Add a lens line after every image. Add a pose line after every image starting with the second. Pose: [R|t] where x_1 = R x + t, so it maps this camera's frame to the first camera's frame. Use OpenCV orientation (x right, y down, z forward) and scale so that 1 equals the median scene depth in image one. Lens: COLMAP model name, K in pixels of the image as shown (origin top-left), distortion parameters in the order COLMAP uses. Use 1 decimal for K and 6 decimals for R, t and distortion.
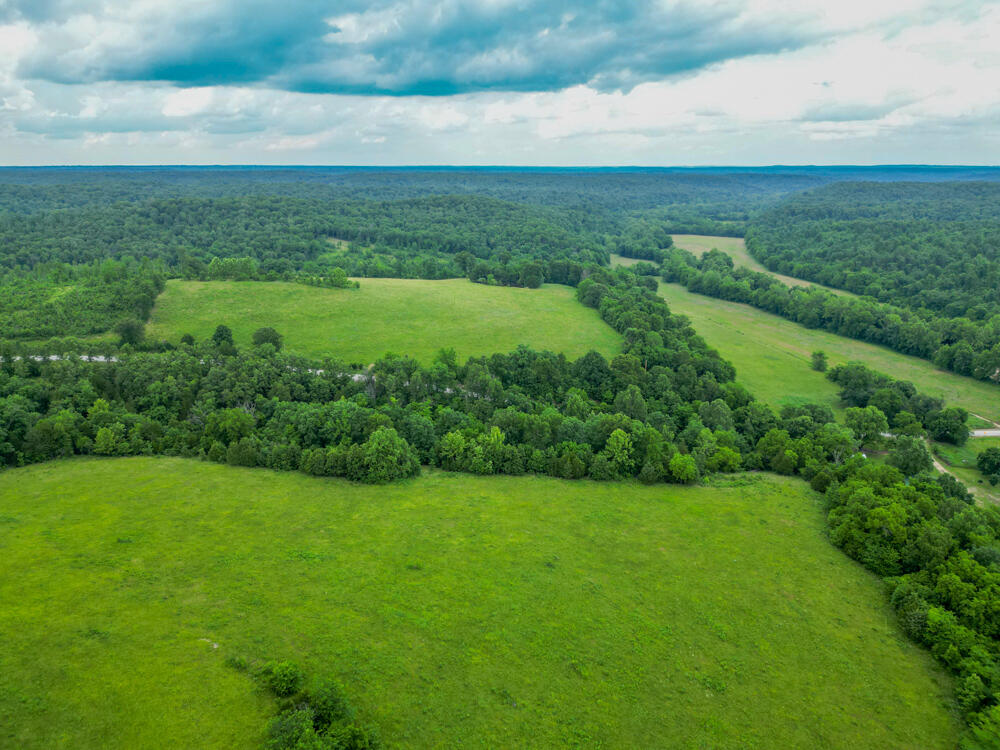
lens RADIAL K [[716.8, 0, 500.0], [0, 716.8, 375.0], [0, 0, 1]] dist [0.022789, -0.000994]
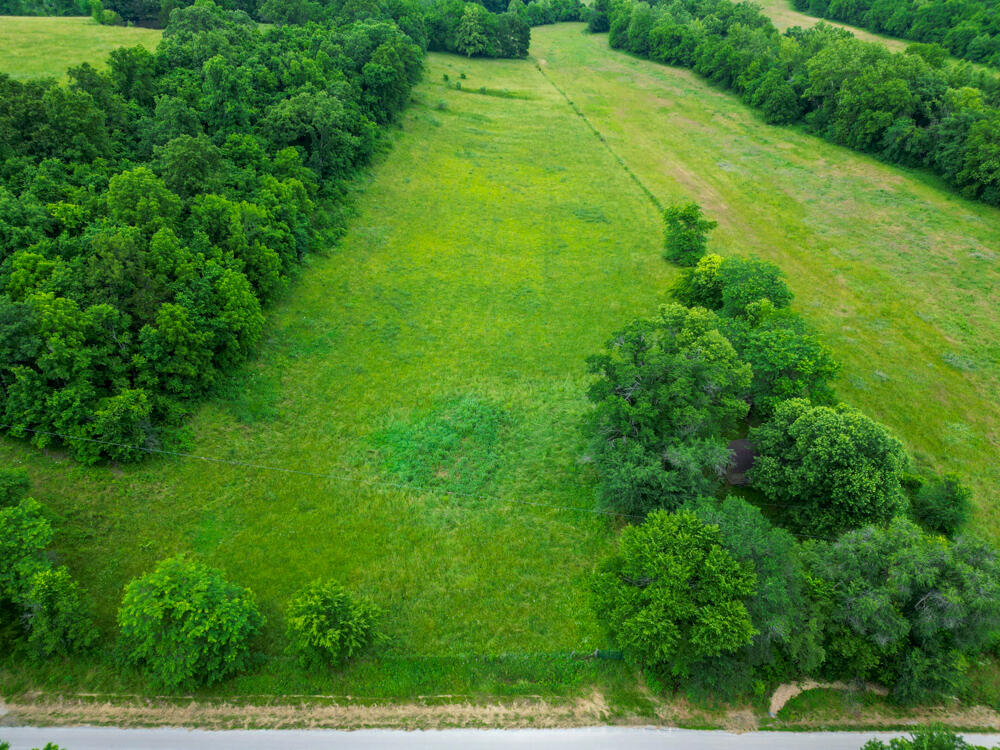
lens RADIAL K [[716.8, 0, 500.0], [0, 716.8, 375.0], [0, 0, 1]] dist [0.022789, -0.000994]
pose [[0.994848, 0.030647, -0.096632, 0.323389], [-0.002285, 0.959747, 0.280857, -0.042317], [0.101350, -0.279189, 0.954873, 0.535444]]
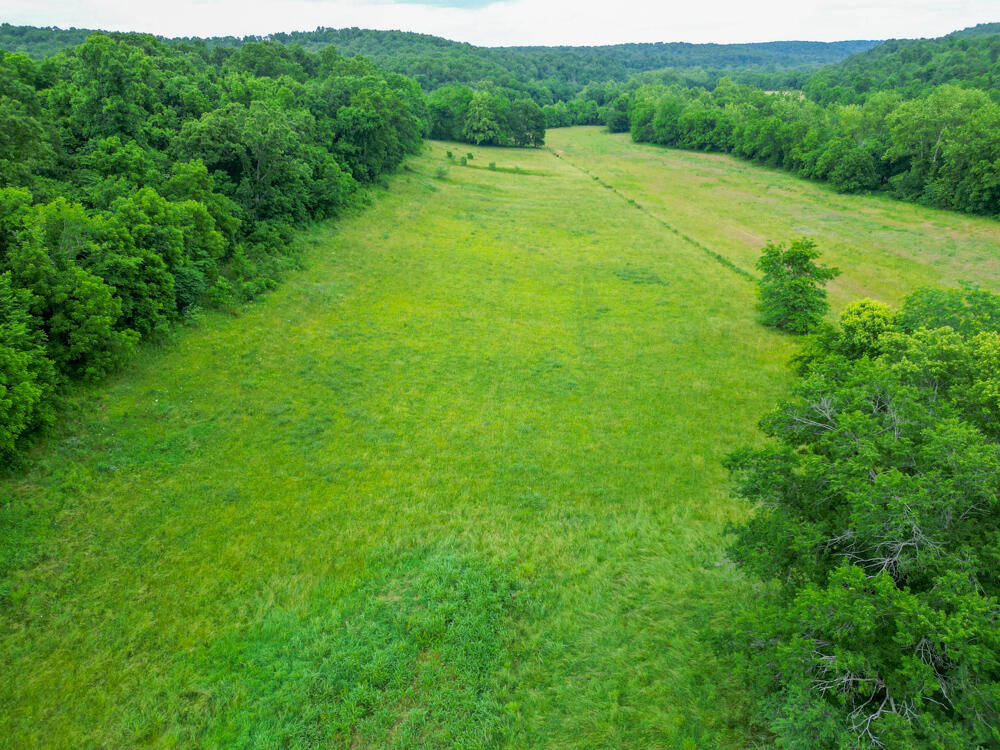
lens RADIAL K [[729.5, 0, 525.2], [0, 729.5, 378.7], [0, 0, 1]] dist [0.096263, -0.107542]
pose [[0.996328, 0.013701, -0.084520, 0.314571], [-0.003974, 0.993450, 0.114197, -0.014250], [0.085531, -0.113441, 0.989856, 0.630134]]
